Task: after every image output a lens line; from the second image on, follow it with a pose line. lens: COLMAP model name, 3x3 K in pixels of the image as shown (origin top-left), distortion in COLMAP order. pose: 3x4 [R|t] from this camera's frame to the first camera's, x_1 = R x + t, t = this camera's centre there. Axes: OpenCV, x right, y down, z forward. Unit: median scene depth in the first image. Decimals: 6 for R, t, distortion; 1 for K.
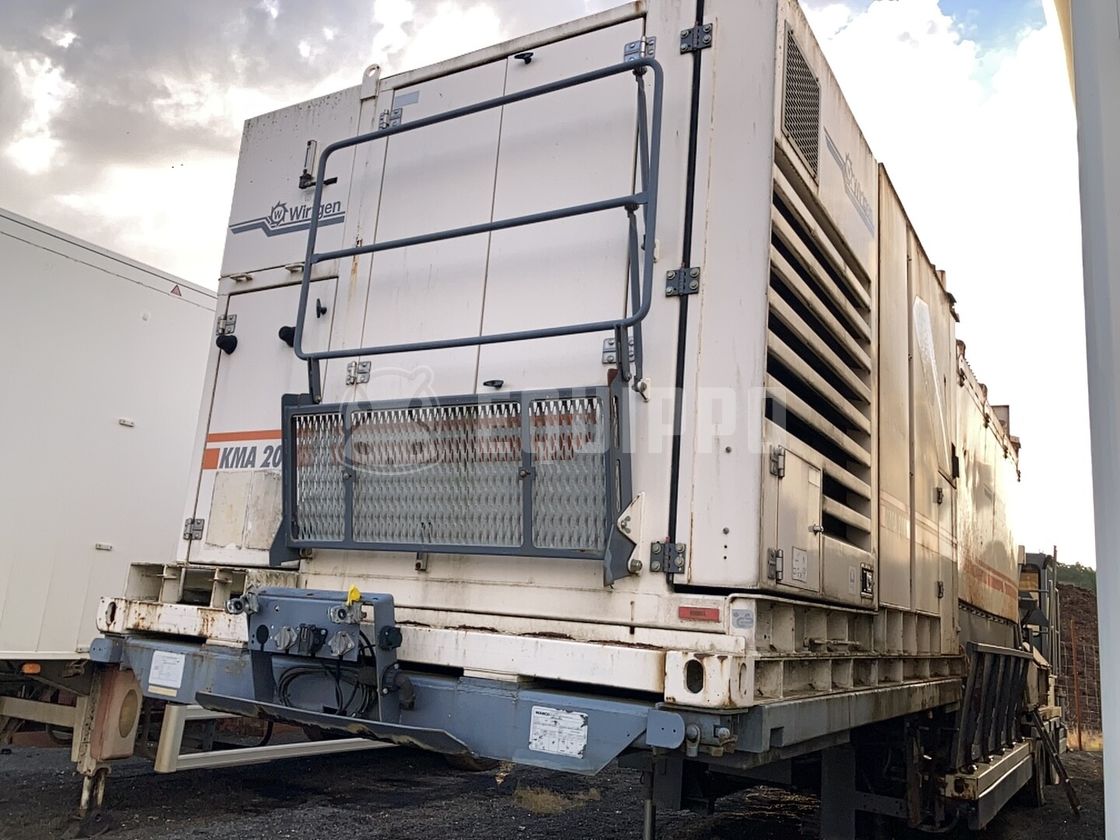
lens RADIAL K [[931.5, 0, 561.1], [0, 931.5, 420.7], [0, 0, 1]] dist [-0.006994, -0.015215]
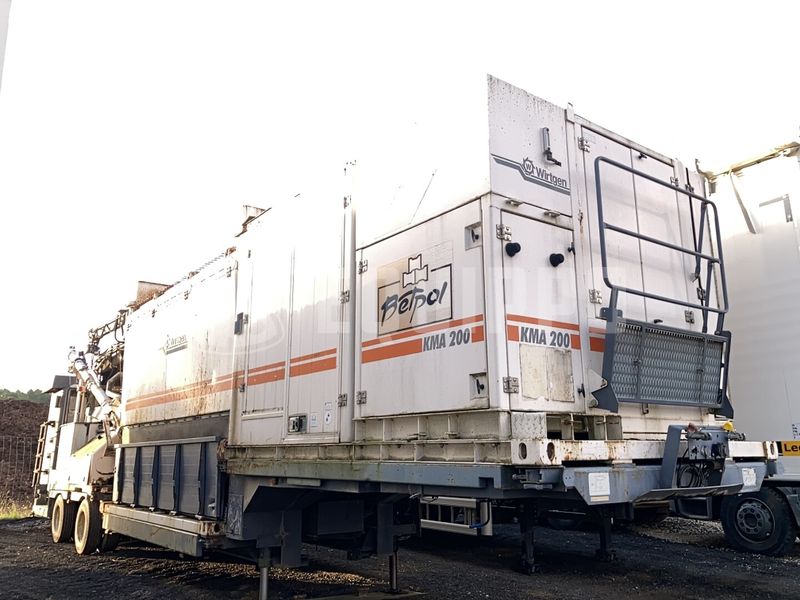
lens RADIAL K [[665.4, 0, 400.3], [0, 665.4, 298.0], [0, 0, 1]] dist [-0.006994, -0.015215]
pose [[0.380024, 0.132172, 0.915485, -1.363864], [-0.157383, 0.984546, -0.076812, 0.092904], [-0.911489, -0.114891, 0.394953, 0.792109]]
